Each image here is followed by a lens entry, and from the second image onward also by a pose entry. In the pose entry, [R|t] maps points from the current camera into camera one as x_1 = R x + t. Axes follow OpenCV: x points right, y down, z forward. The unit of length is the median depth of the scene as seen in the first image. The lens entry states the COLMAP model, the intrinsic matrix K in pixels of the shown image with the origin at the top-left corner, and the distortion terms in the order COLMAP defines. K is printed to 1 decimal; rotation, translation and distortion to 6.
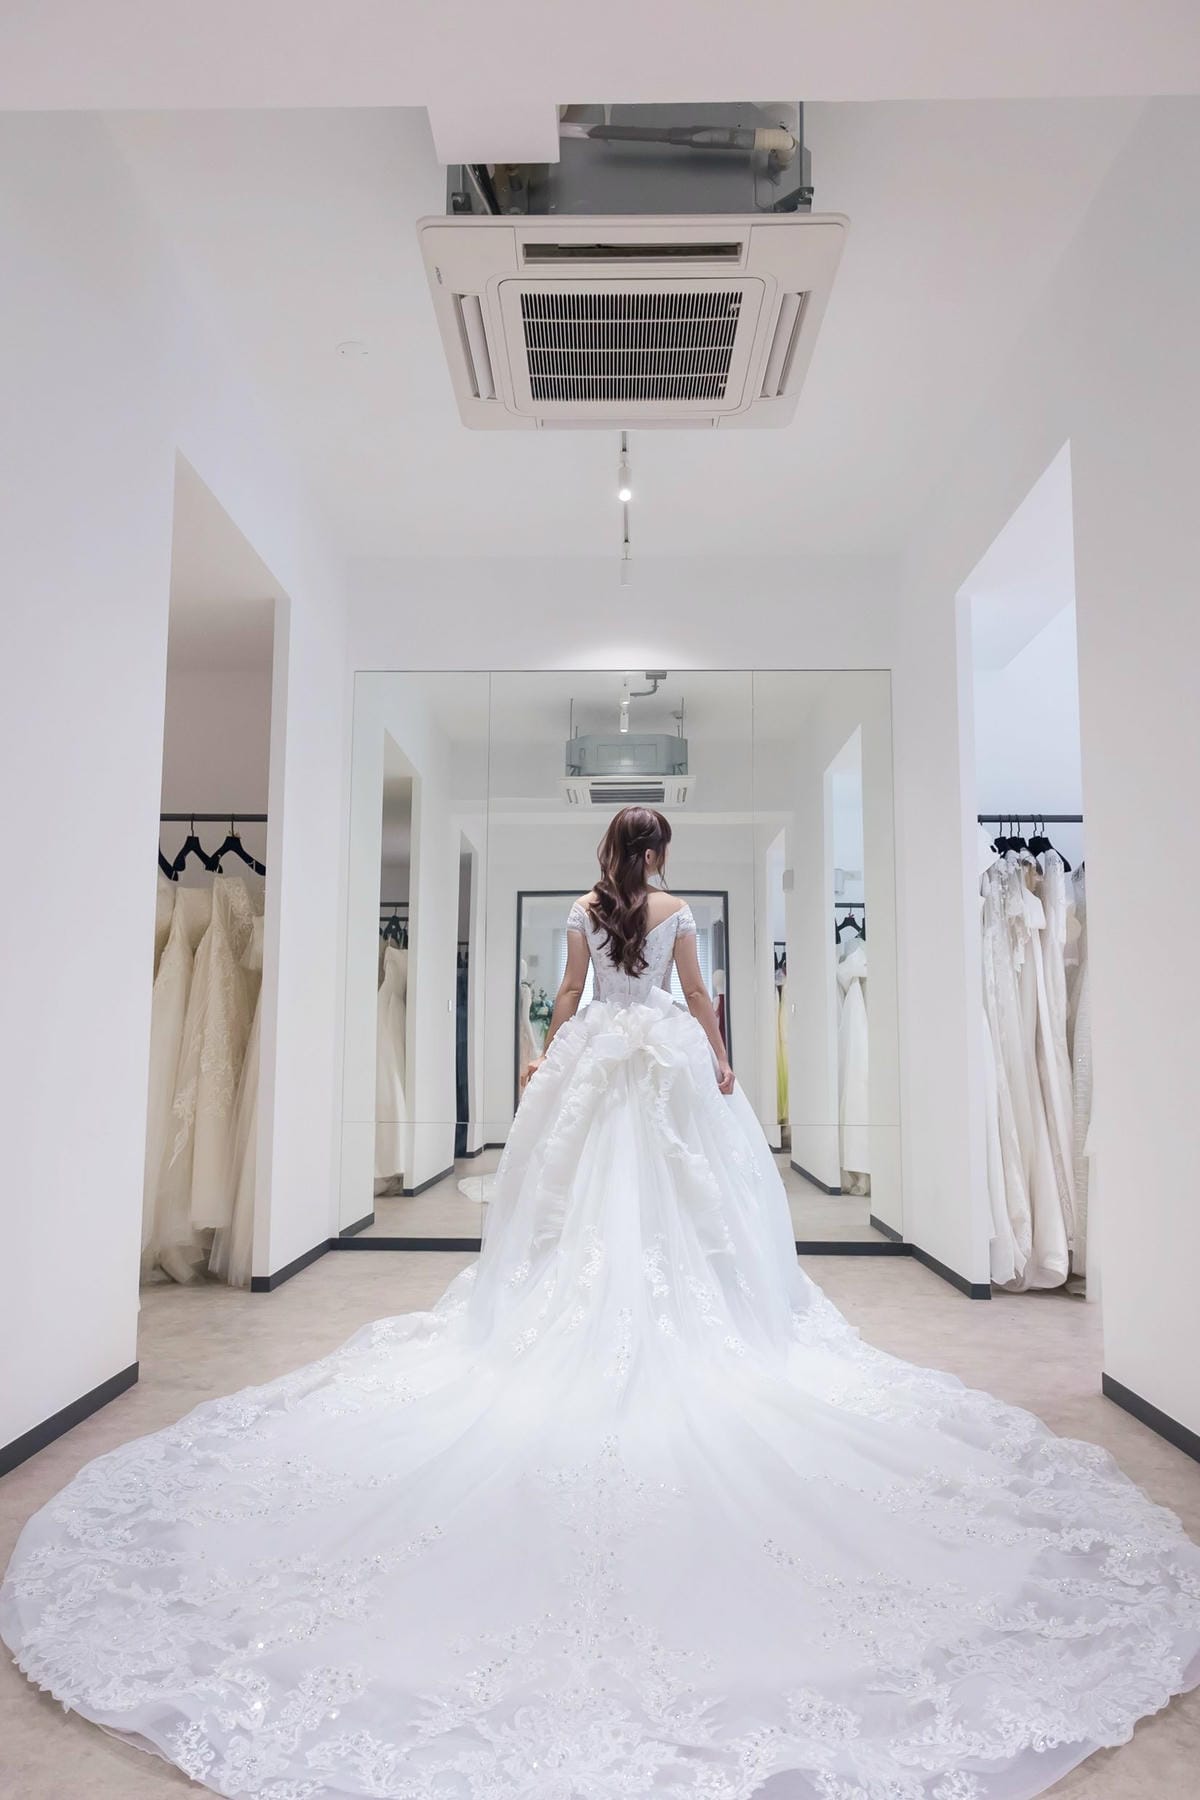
lens RADIAL K [[1189.0, 0, 600.0], [0, 1189.0, 900.0], [0, 0, 1]] dist [0.000425, -0.000015]
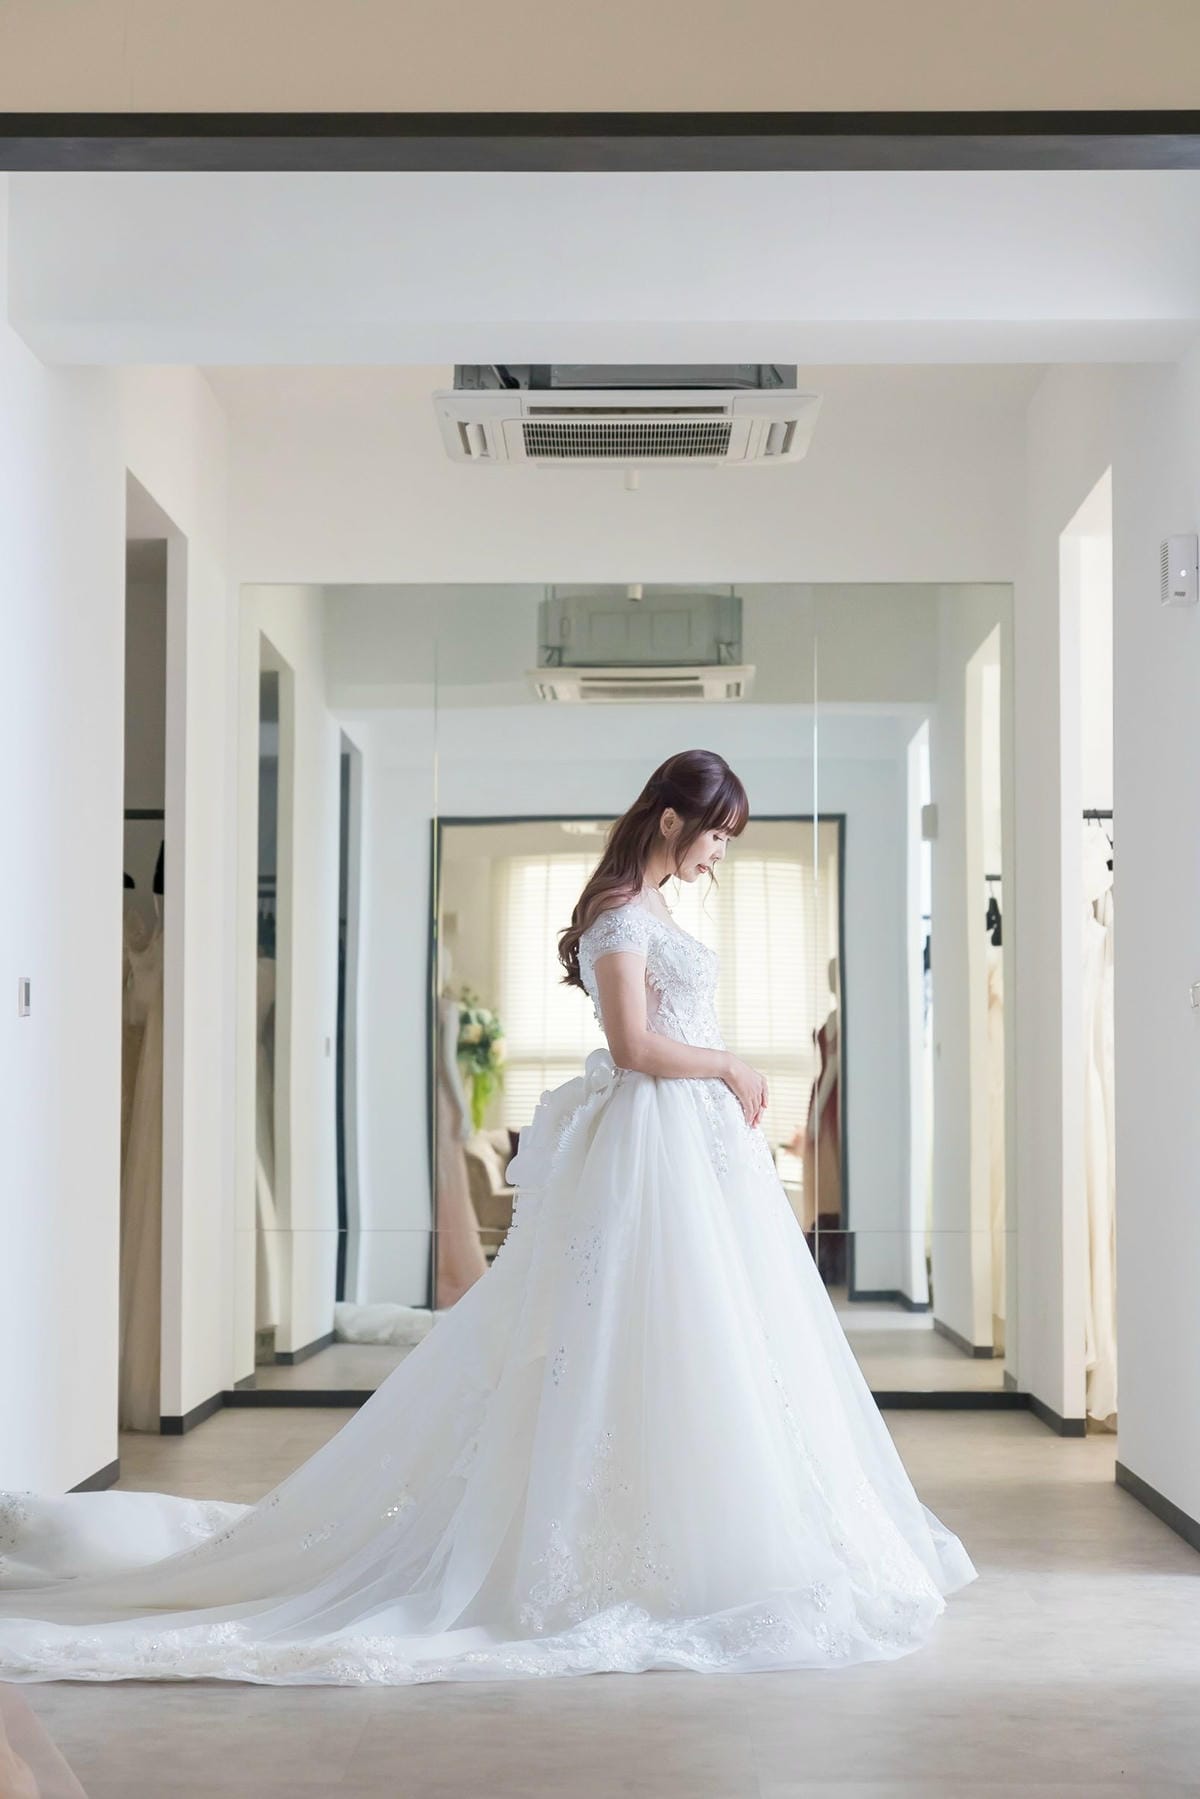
lens RADIAL K [[3653.4, 0, 600.0], [0, 3653.4, 899.5], [0, 0, 1]] dist [-0.011144, -0.015361]
pose [[0.999993, -0.003099, 0.001844, -0.003121], [0.002966, 0.997689, 0.067879, -0.190134], [-0.002050, -0.067873, 0.997692, -1.399765]]
